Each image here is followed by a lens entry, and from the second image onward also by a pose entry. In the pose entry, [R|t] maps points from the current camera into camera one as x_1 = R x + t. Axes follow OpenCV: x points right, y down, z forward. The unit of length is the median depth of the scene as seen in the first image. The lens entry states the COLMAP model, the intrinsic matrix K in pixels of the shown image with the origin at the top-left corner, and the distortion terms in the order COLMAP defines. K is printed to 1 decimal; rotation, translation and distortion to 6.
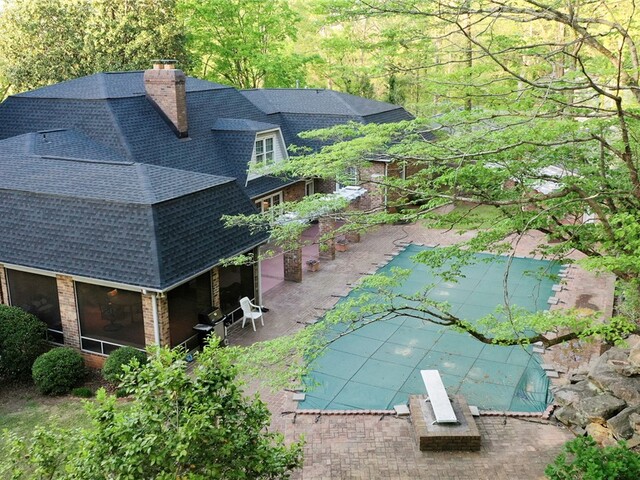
lens RADIAL K [[673.7, 0, 320.0], [0, 673.7, 240.0], [0, 0, 1]] dist [-0.002712, -0.004112]
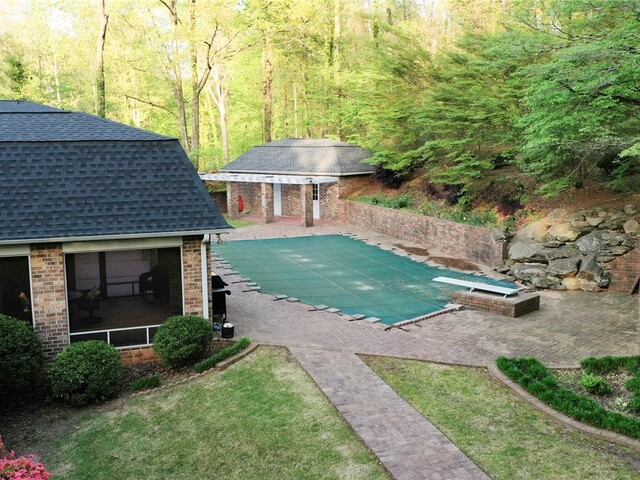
lens RADIAL K [[673.7, 0, 320.0], [0, 673.7, 240.0], [0, 0, 1]] dist [-0.002712, -0.004112]
pose [[0.715723, -0.105793, 0.690325, -0.720604], [0.189201, 0.980868, -0.045842, 0.142312], [-0.672268, 0.163420, 0.722046, 0.305982]]
